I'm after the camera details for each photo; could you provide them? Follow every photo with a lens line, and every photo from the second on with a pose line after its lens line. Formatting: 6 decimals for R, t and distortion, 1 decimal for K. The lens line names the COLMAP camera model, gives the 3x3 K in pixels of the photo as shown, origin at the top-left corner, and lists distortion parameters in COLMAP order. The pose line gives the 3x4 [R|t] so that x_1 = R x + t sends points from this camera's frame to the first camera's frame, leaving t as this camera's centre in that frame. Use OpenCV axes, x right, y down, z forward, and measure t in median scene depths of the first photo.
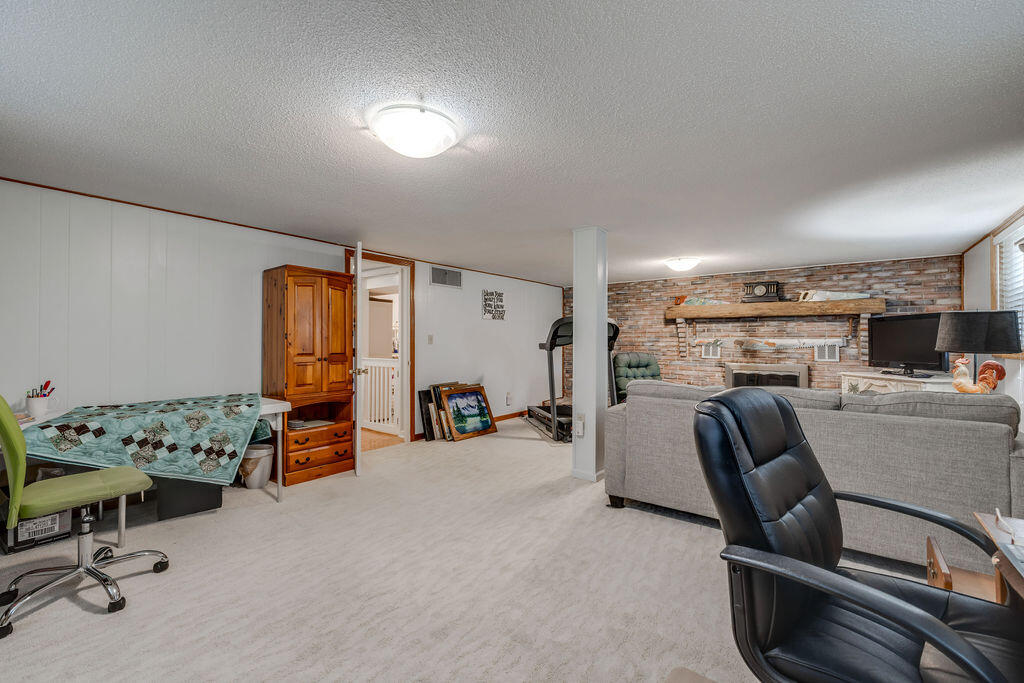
lens RADIAL K [[425.9, 0, 510.6], [0, 425.9, 337.5], [0, 0, 1]] dist [-0.000164, -0.000022]
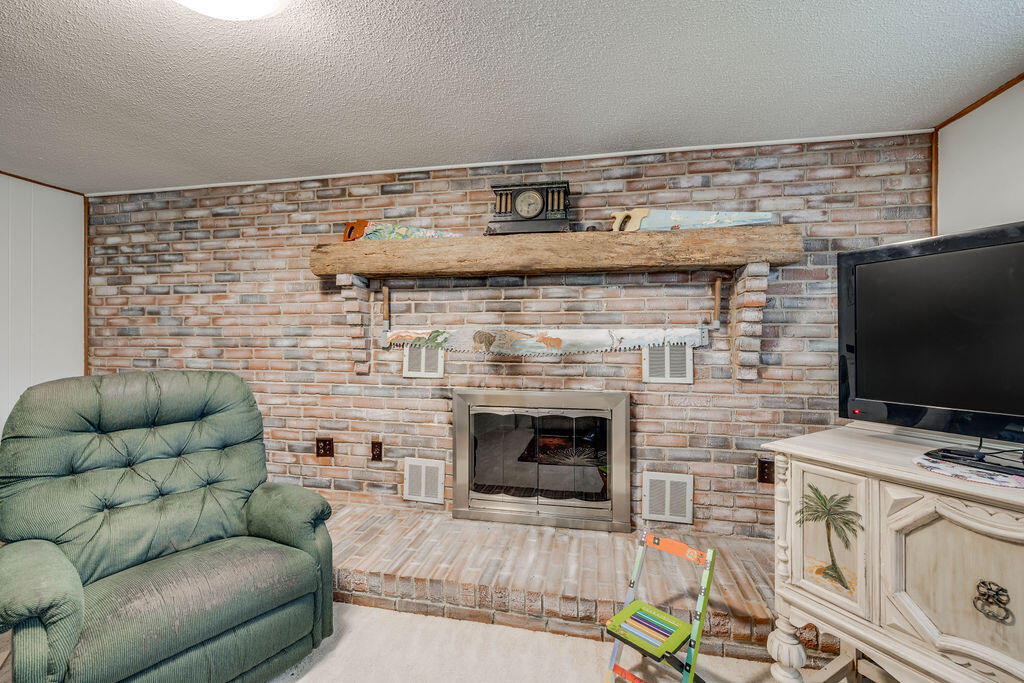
lens RADIAL K [[425.9, 0, 510.6], [0, 425.9, 337.5], [0, 0, 1]] dist [-0.000164, -0.000022]
pose [[0.896419, -0.000176, 0.443208, 0.402353], [-0.002806, 0.999978, 0.006072, 0.009497], [-0.443199, -0.006687, 0.896398, 0.663841]]
